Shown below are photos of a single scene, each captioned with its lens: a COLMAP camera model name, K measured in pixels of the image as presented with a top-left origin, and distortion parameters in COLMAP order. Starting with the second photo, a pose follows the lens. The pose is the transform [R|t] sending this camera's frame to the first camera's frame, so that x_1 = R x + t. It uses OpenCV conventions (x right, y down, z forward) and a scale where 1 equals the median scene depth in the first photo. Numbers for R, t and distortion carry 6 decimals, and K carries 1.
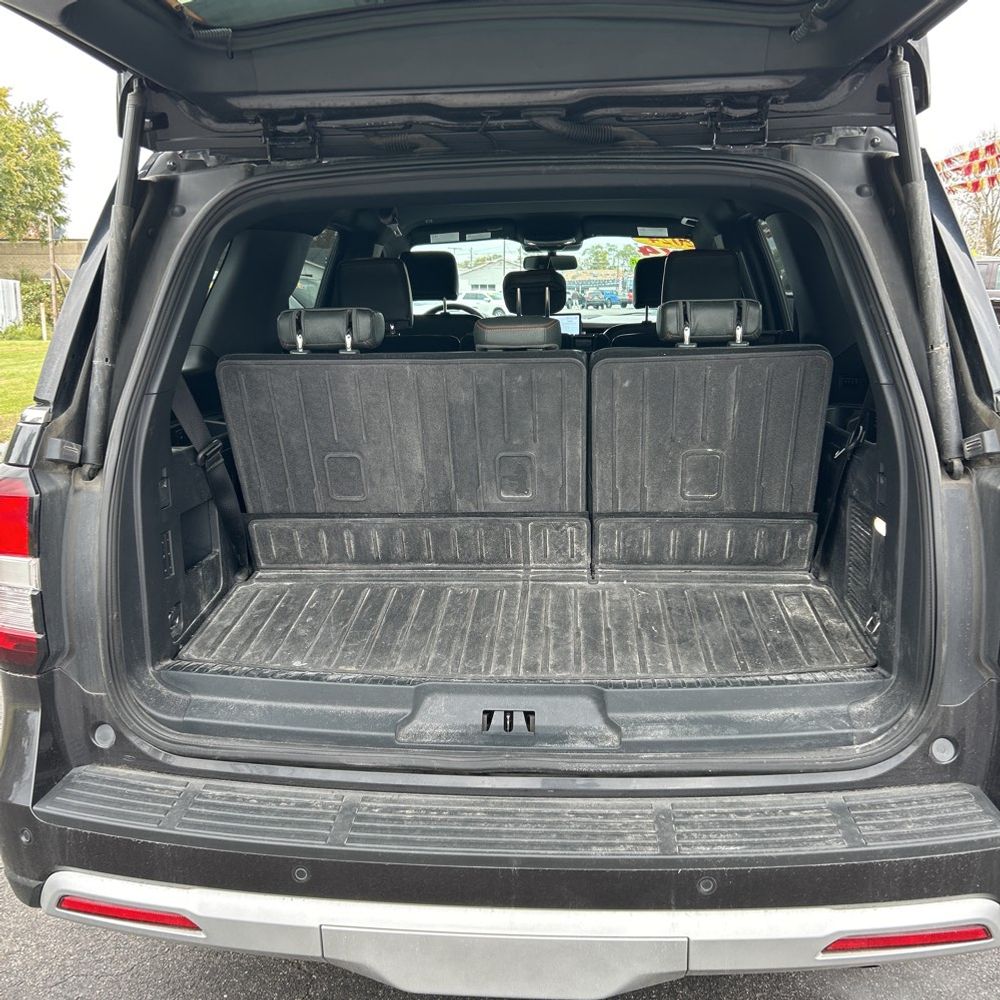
lens RADIAL K [[1024.5, 0, 498.1], [0, 1024.5, 493.4], [0, 0, 1]] dist [-0.014319, 0.075218]
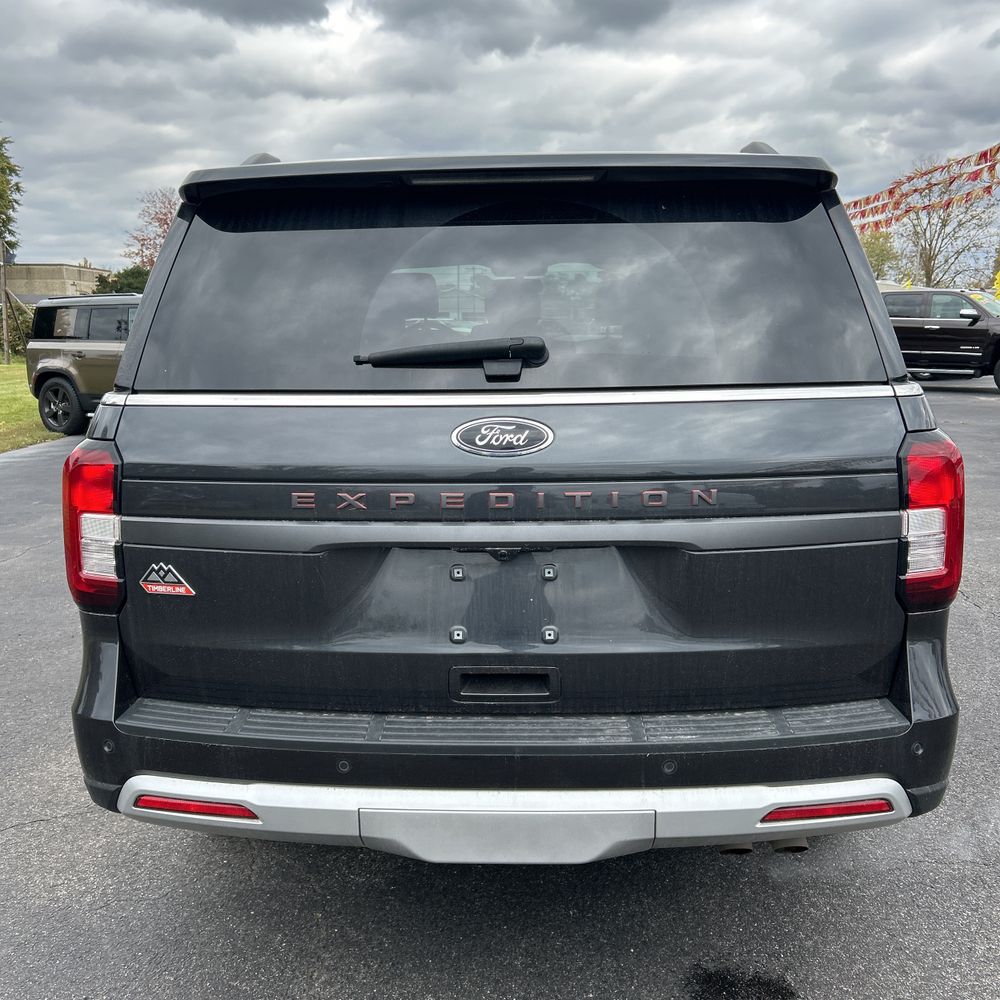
lens RADIAL K [[1087.3, 0, 485.9], [0, 1087.3, 504.2], [0, 0, 1]] dist [0.046334, -0.032280]
pose [[0.998888, -0.002294, 0.047089, -0.077600], [0.003894, 0.999417, -0.033931, 0.095542], [-0.046984, 0.034077, 0.998314, -0.313381]]
